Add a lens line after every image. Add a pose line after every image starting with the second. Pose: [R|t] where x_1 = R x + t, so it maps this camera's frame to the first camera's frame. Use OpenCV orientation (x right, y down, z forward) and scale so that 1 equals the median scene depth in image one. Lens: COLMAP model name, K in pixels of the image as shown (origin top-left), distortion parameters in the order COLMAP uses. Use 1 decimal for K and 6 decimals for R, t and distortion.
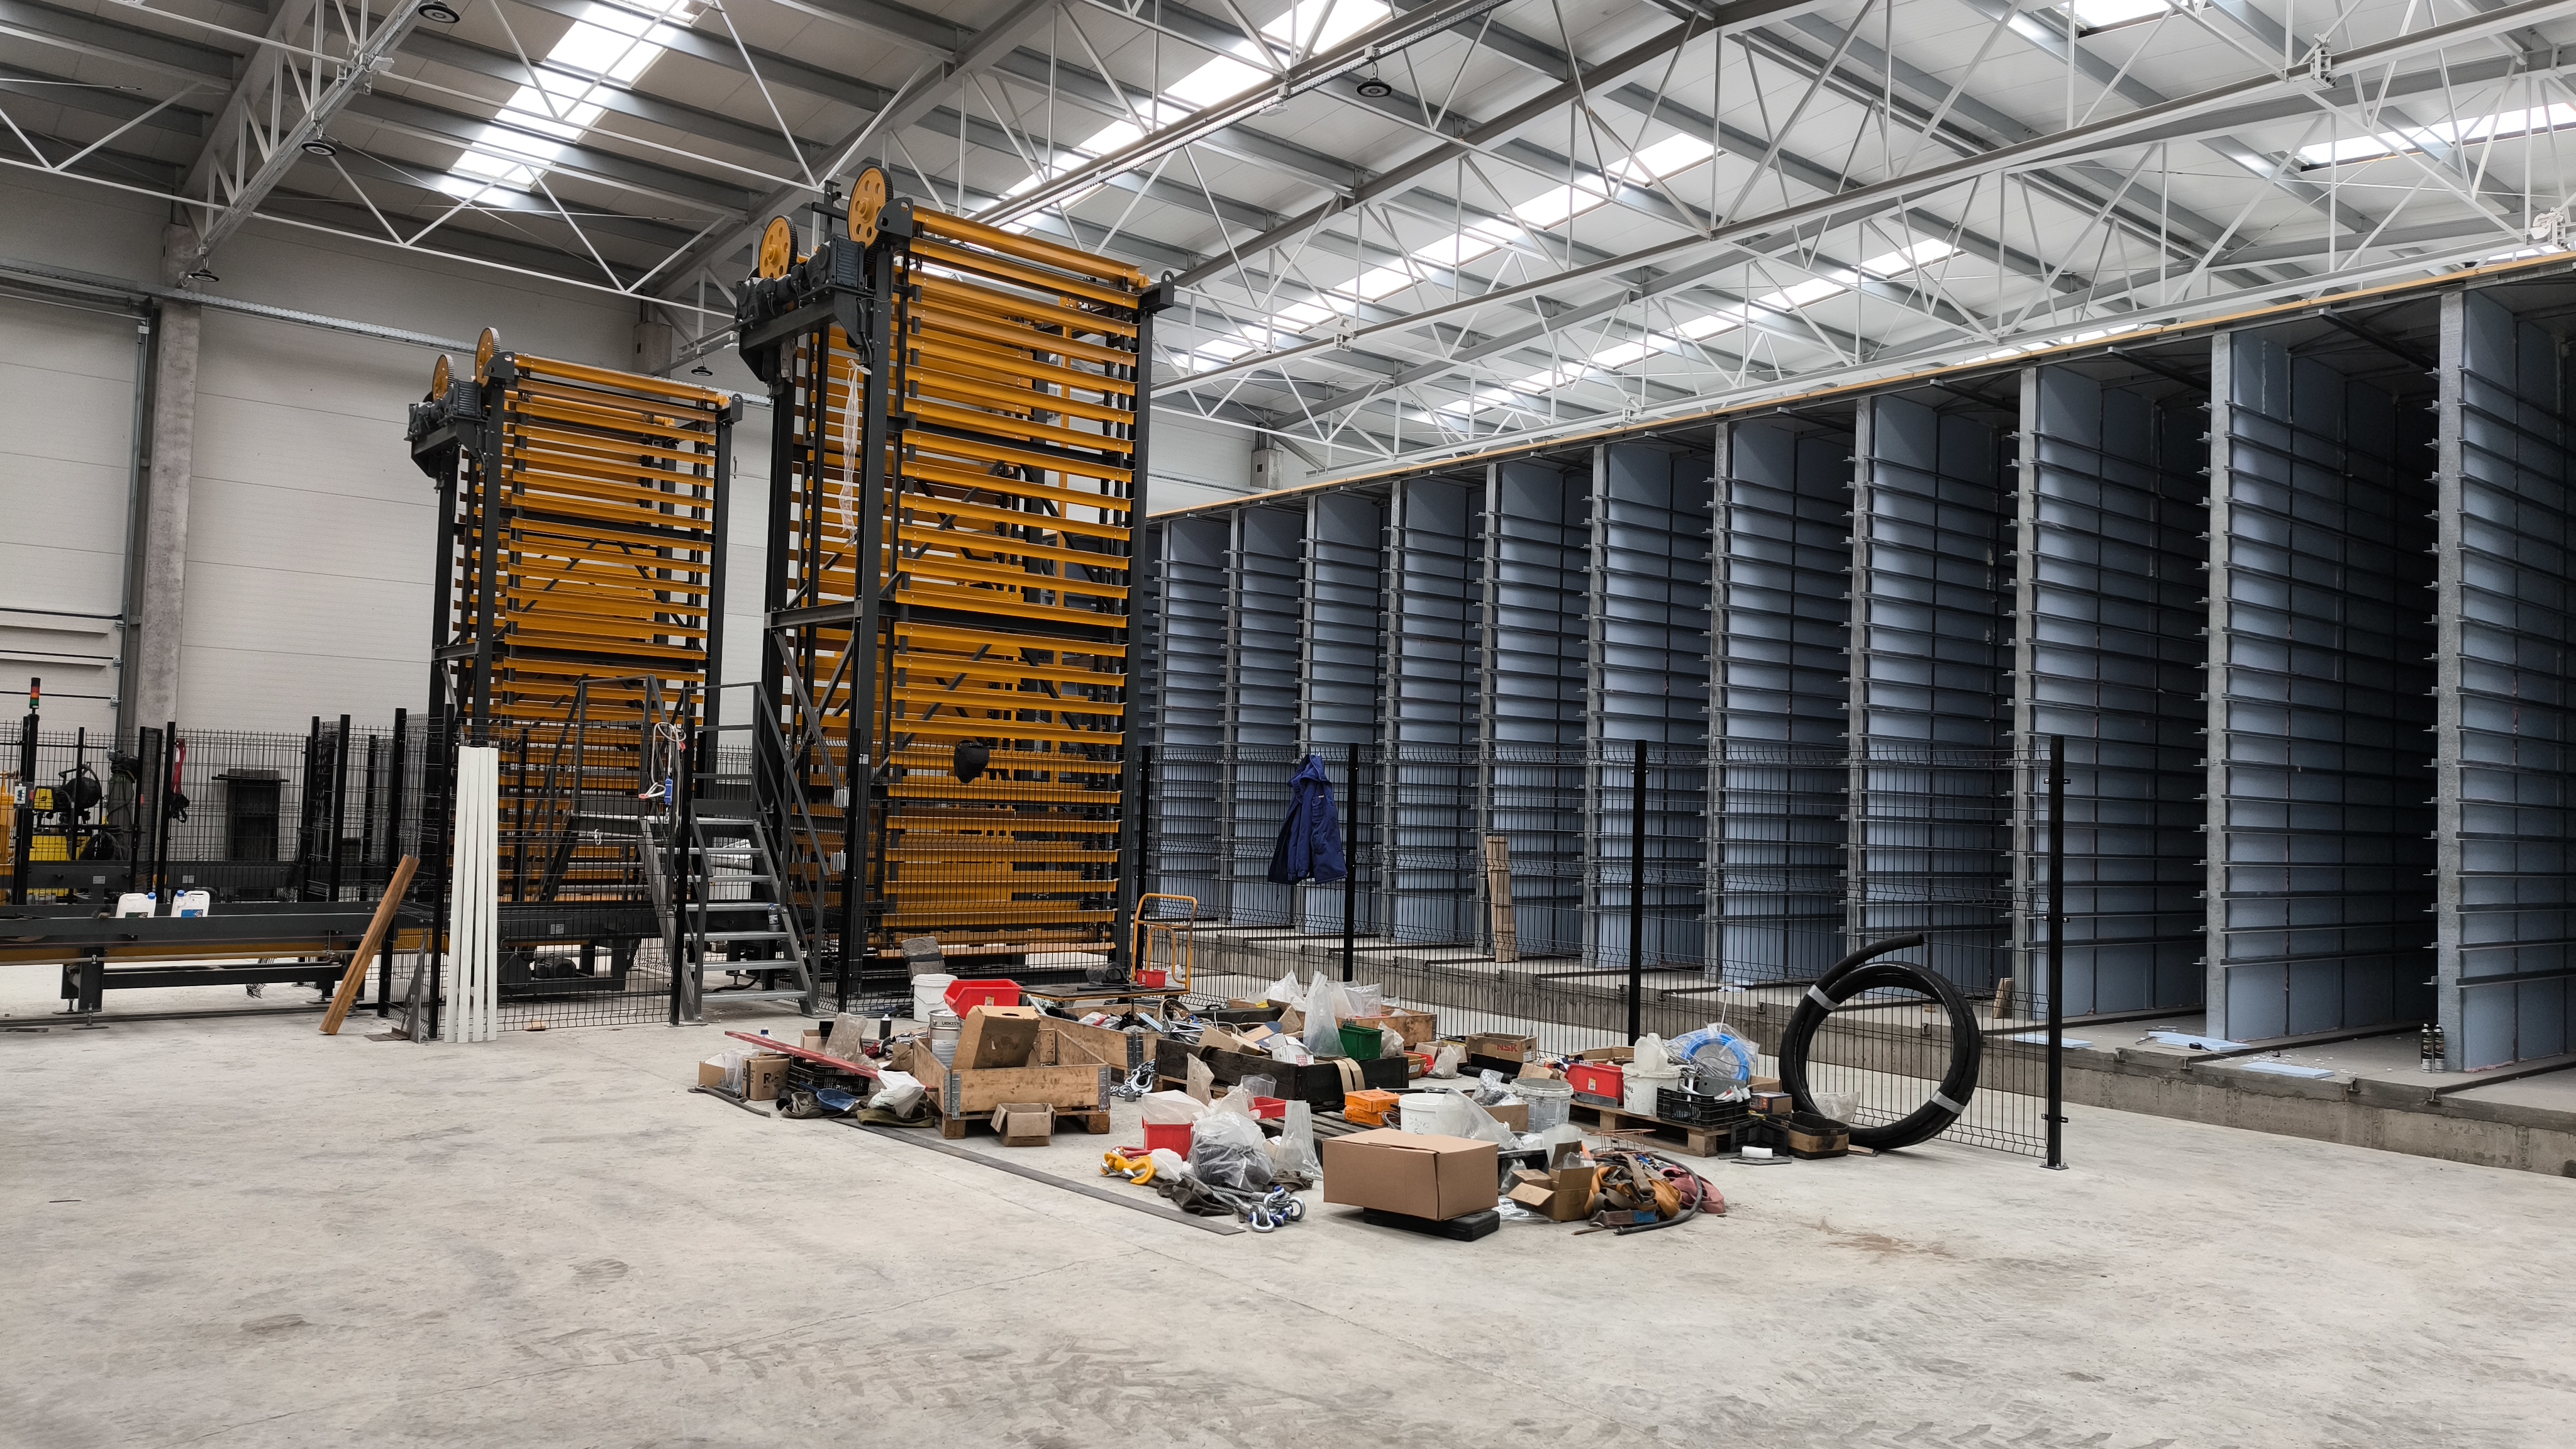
lens RADIAL K [[1802.5, 0, 1288.0], [0, 1802.5, 724.5], [0, 0, 1]] dist [0.000132, -0.000155]
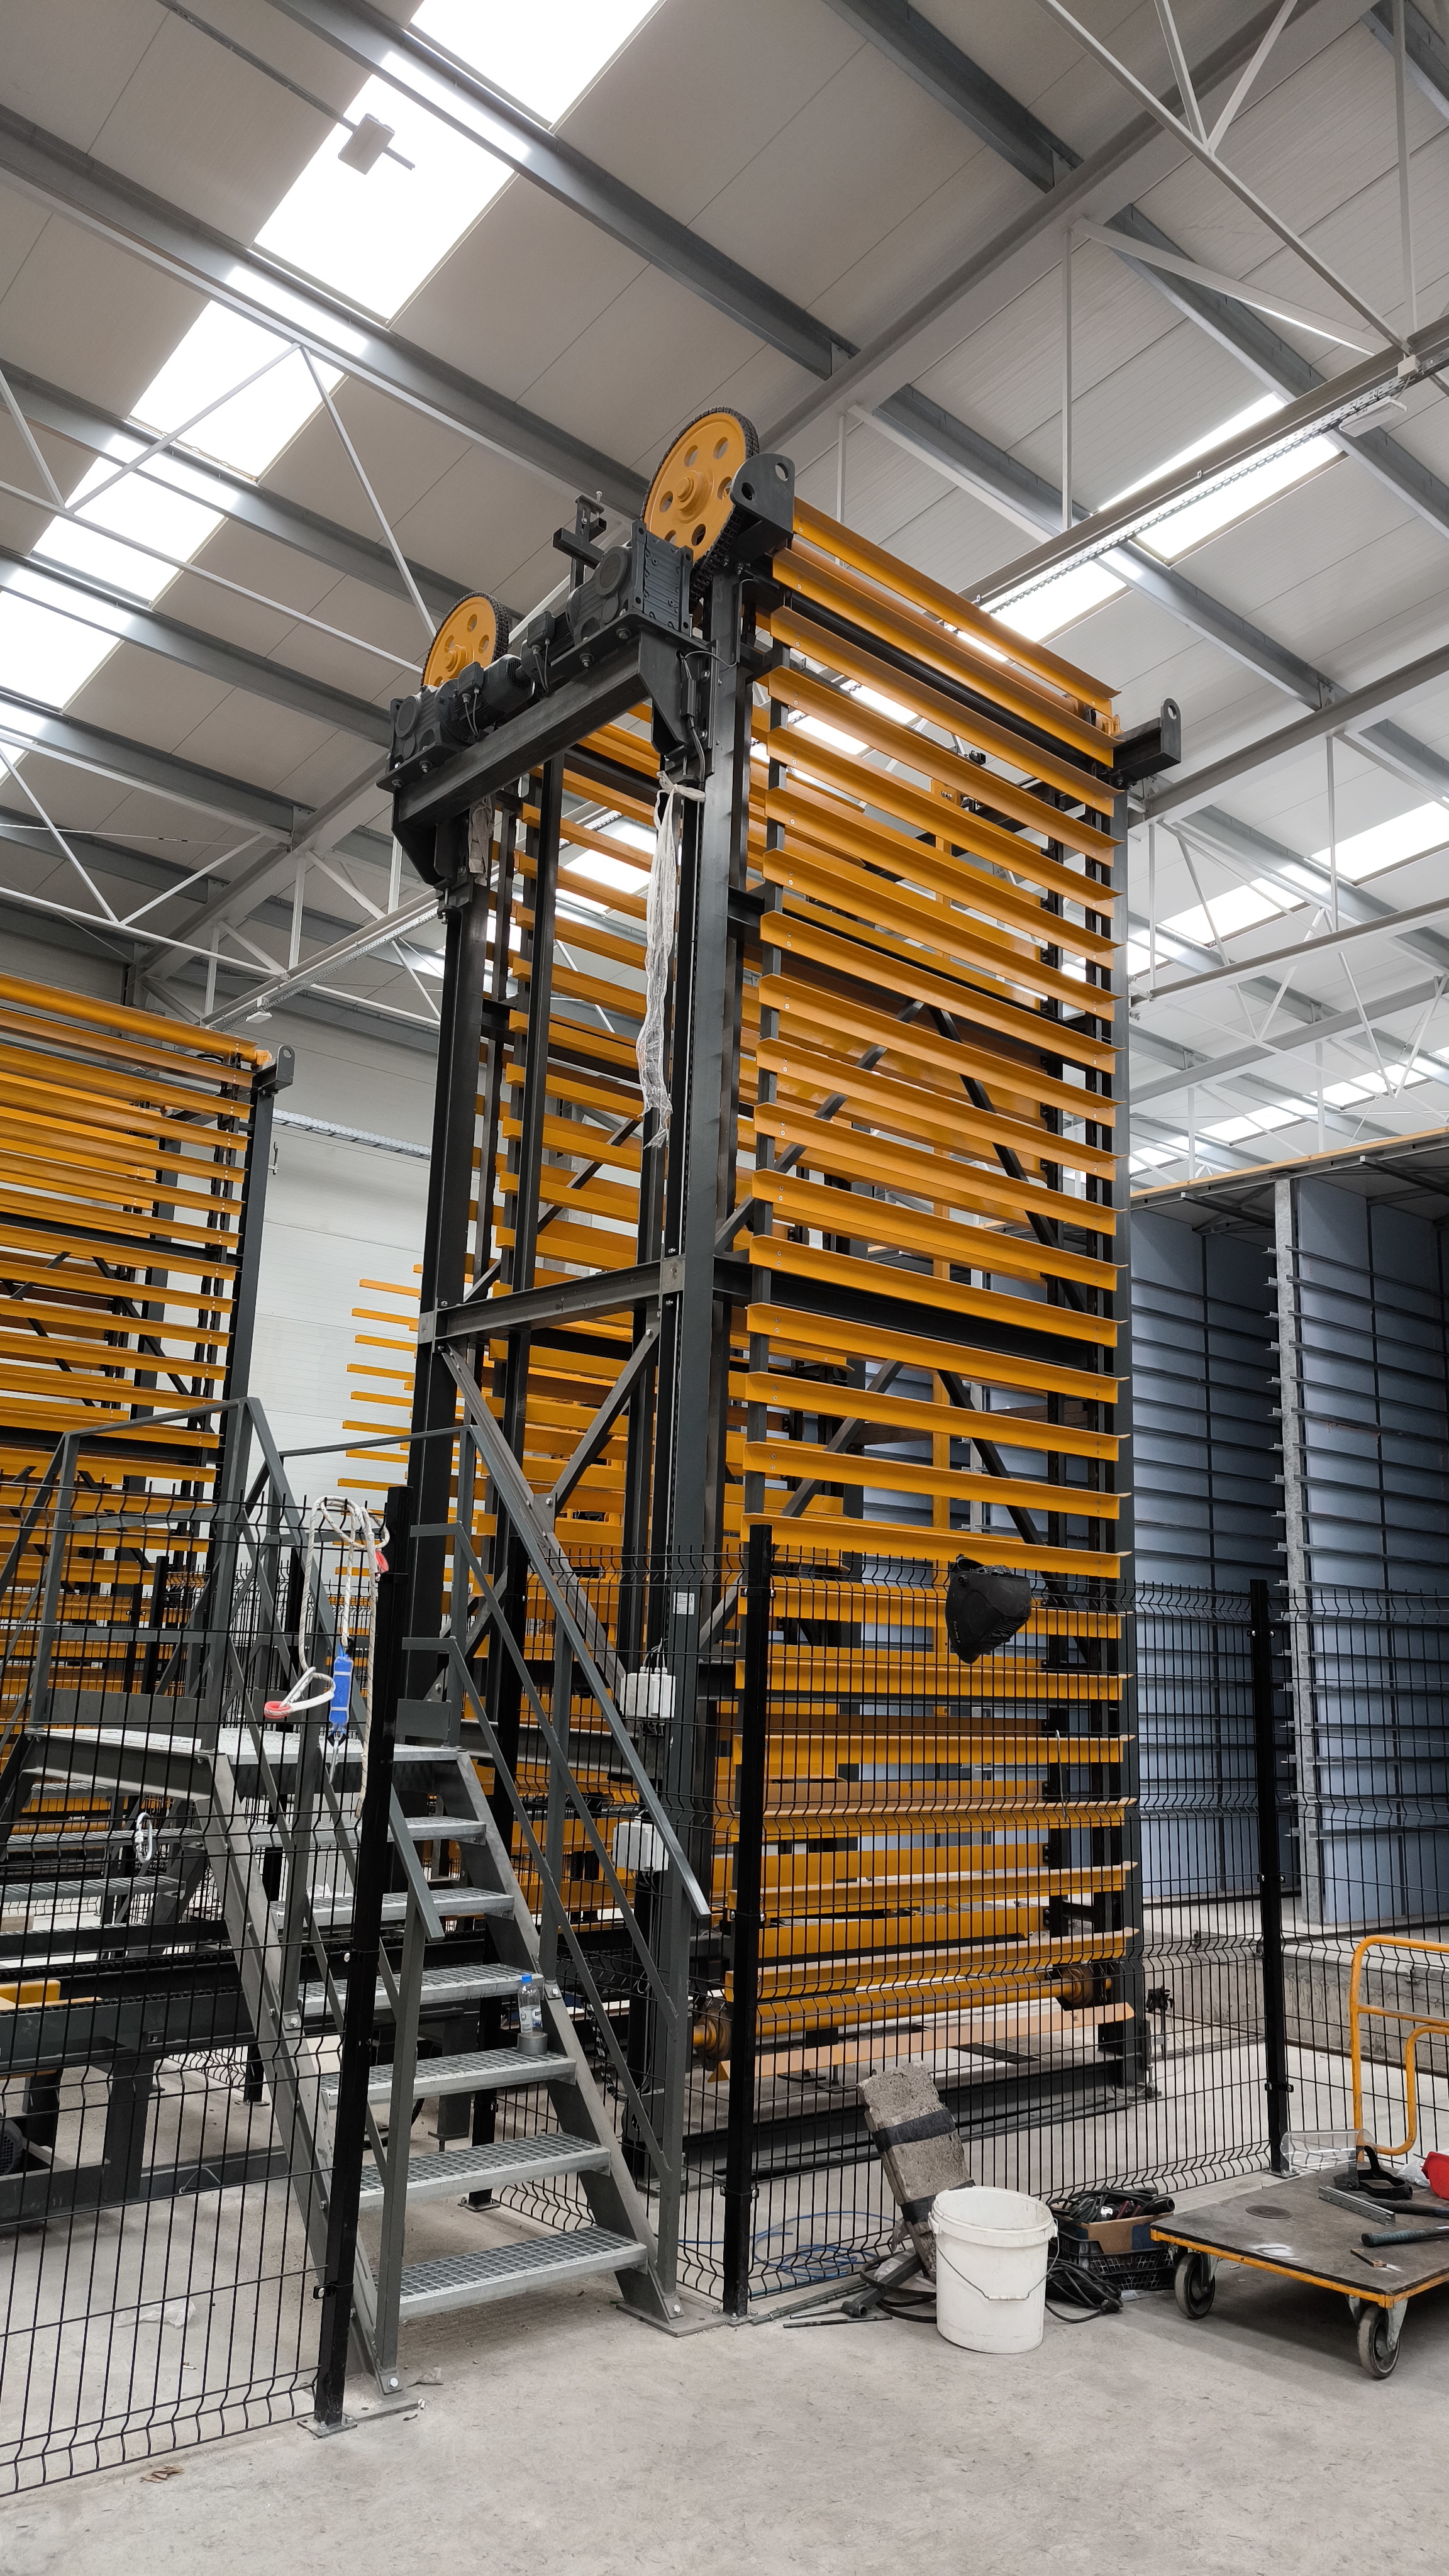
lens RADIAL K [[1944.6, 0, 720.3], [0, 1944.6, 1210.4], [0, 0, 1]] dist [0.065489, 0.000491]
pose [[0.999827, 0.002520, -0.018453, -0.209154], [-0.005838, 0.983268, -0.182071, 0.010912], [0.017685, 0.182147, 0.983112, 0.483420]]
